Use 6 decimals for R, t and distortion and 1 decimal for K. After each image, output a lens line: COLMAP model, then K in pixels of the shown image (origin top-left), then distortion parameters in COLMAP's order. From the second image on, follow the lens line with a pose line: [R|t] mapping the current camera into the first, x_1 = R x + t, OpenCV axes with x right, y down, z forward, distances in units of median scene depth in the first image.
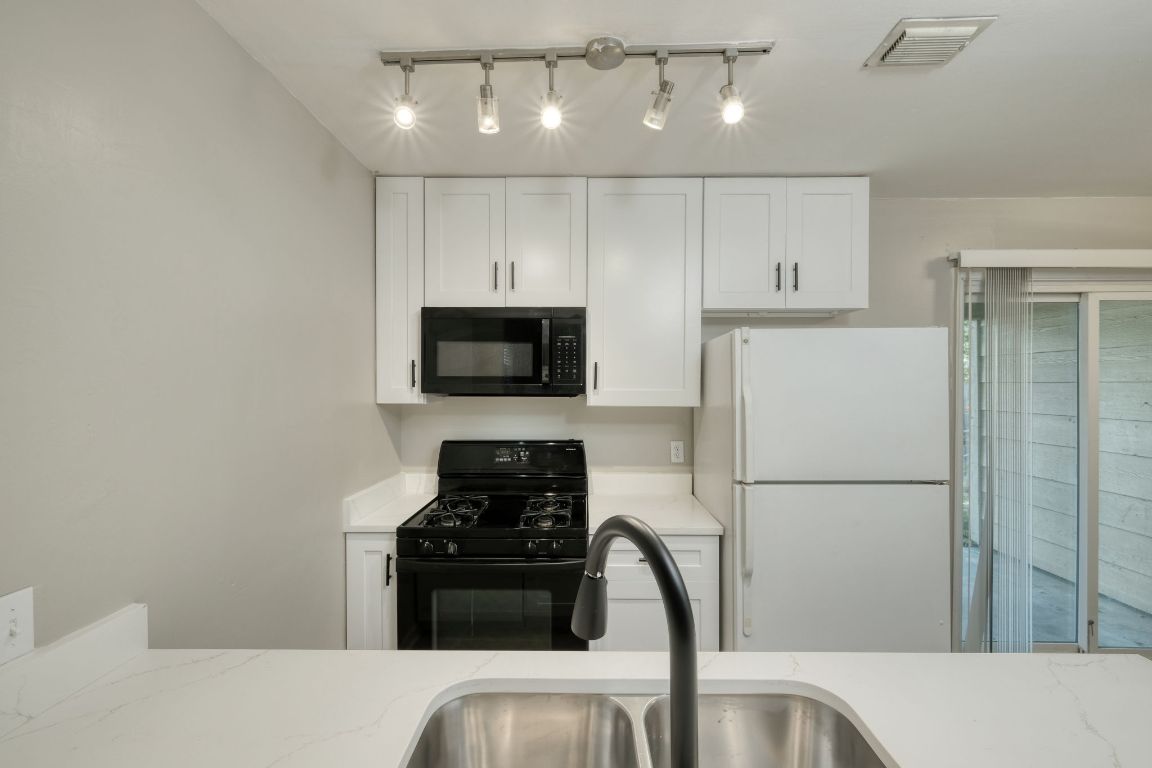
lens RADIAL K [[506.6, 0, 569.5], [0, 506.6, 389.6], [0, 0, 1]] dist [0.001703, -0.000837]
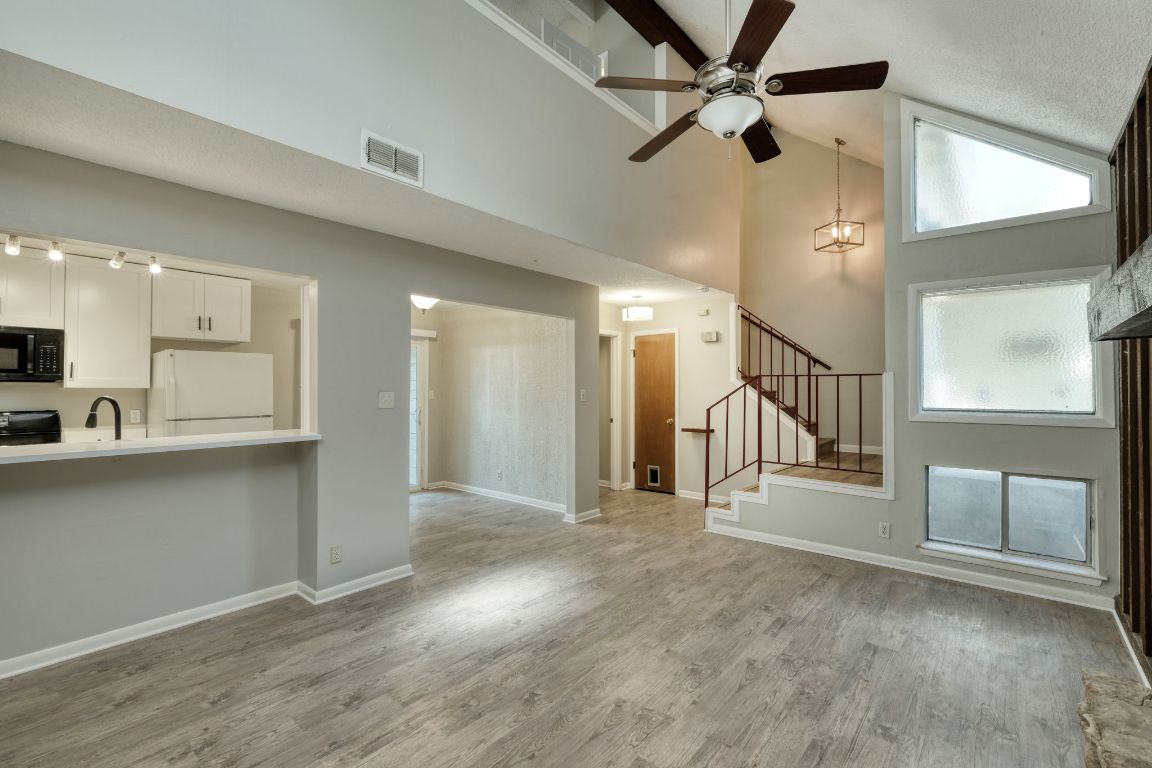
lens RADIAL K [[506.6, 0, 567.0], [0, 506.6, 384.8], [0, 0, 1]] dist [0.001703, -0.000837]
pose [[0.638148, 0.008108, 0.769871, -0.198317], [-0.004259, 0.999966, -0.007001, 0.028188], [-0.769902, 0.001189, 0.638161, -1.377671]]
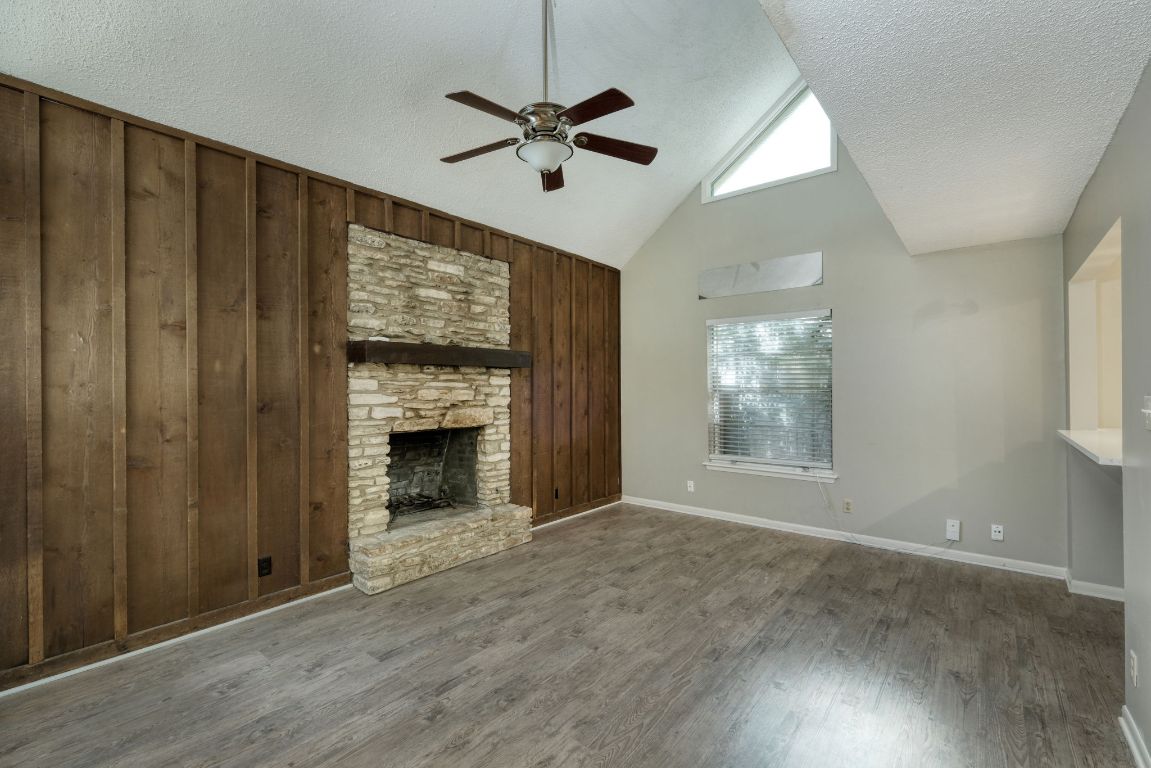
lens RADIAL K [[506.1, 0, 569.6], [0, 506.1, 384.1], [0, 0, 1]] dist [0.001703, -0.000837]
pose [[-0.619350, 0.001244, -0.785114, 1.712025], [0.007710, 0.999960, -0.004498, 0.021429], [0.785077, -0.008838, -0.619335, -0.189281]]
